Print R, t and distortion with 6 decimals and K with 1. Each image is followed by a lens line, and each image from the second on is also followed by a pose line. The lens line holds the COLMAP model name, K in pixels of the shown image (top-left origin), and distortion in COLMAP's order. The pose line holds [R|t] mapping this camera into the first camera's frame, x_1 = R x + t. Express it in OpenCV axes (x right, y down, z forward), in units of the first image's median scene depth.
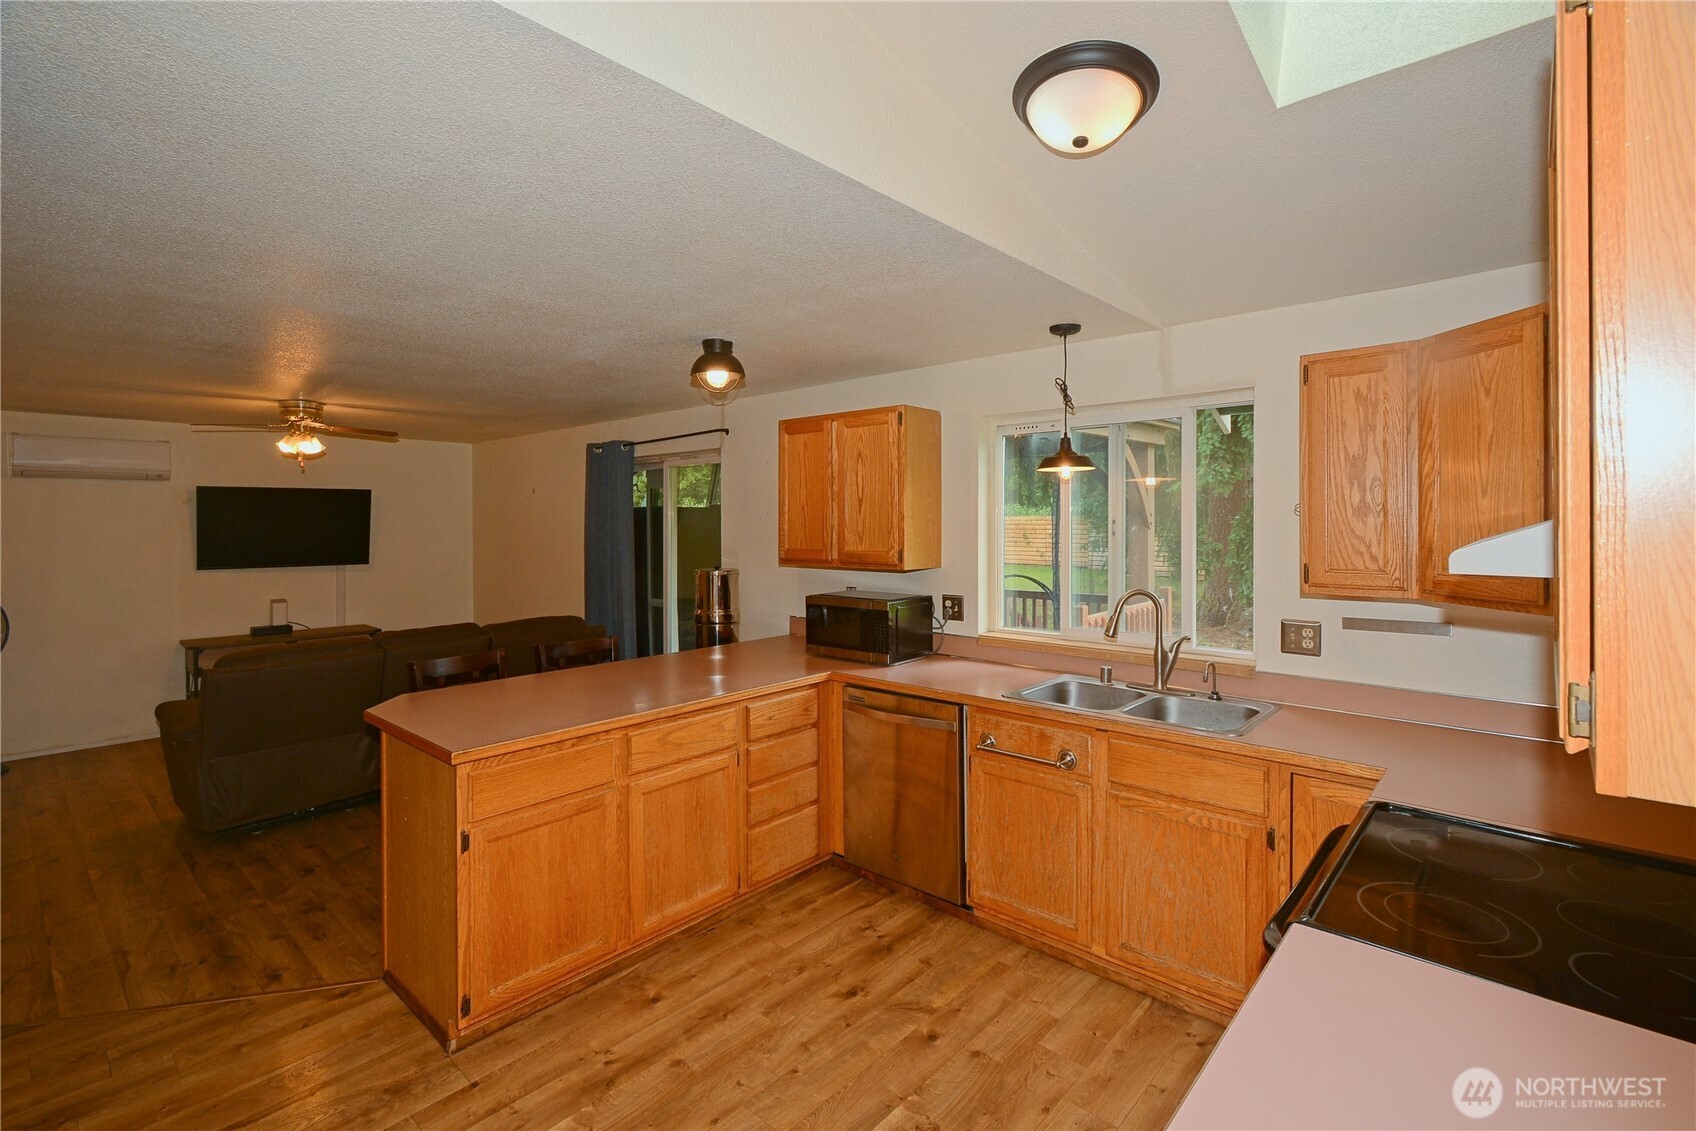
lens RADIAL K [[791.0, 0, 836.4], [0, 791.0, 527.6], [0, 0, 1]] dist [0.000295, -0.000311]
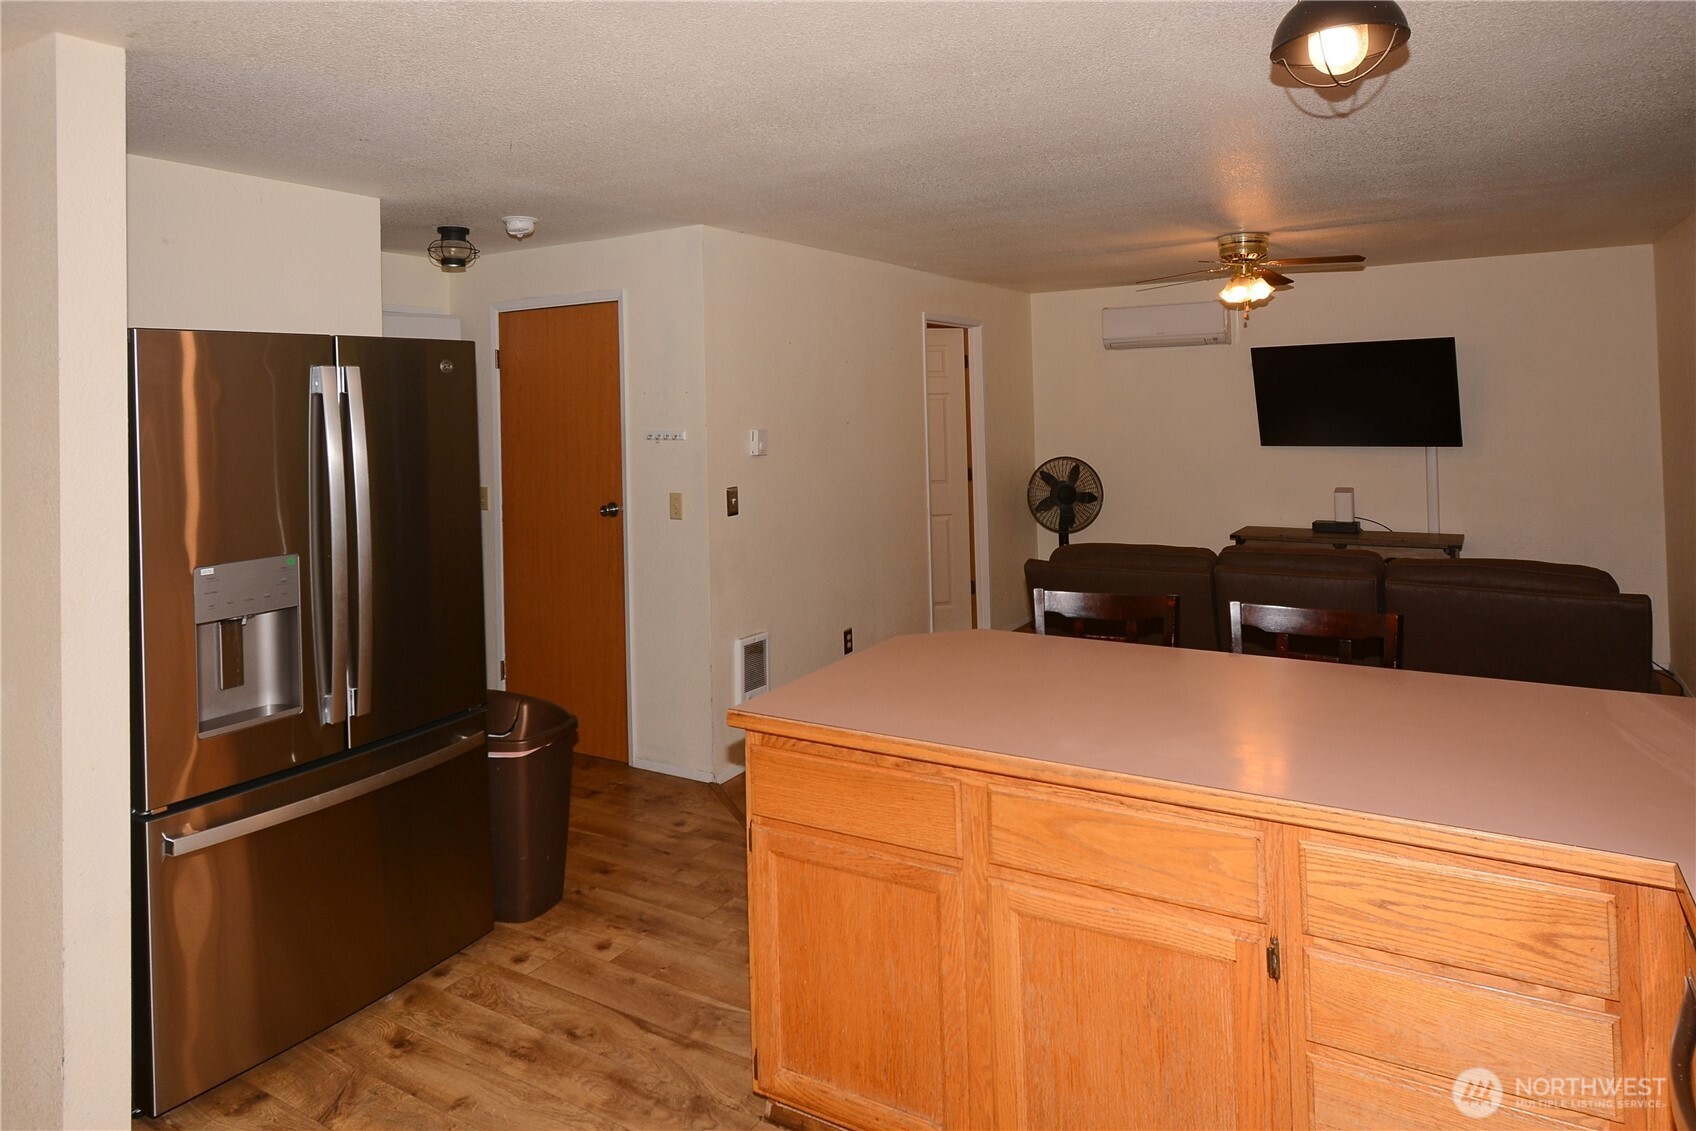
lens RADIAL K [[1025.7, 0, 870.4], [0, 1025.7, 399.7], [0, 0, 1]] dist [-0.003409, 0.000562]
pose [[0.203228, -0.004105, -0.979123, 0.202255], [0.015316, 0.999882, -0.001013, -0.001735], [0.979012, -0.014790, 0.203267, 0.389388]]
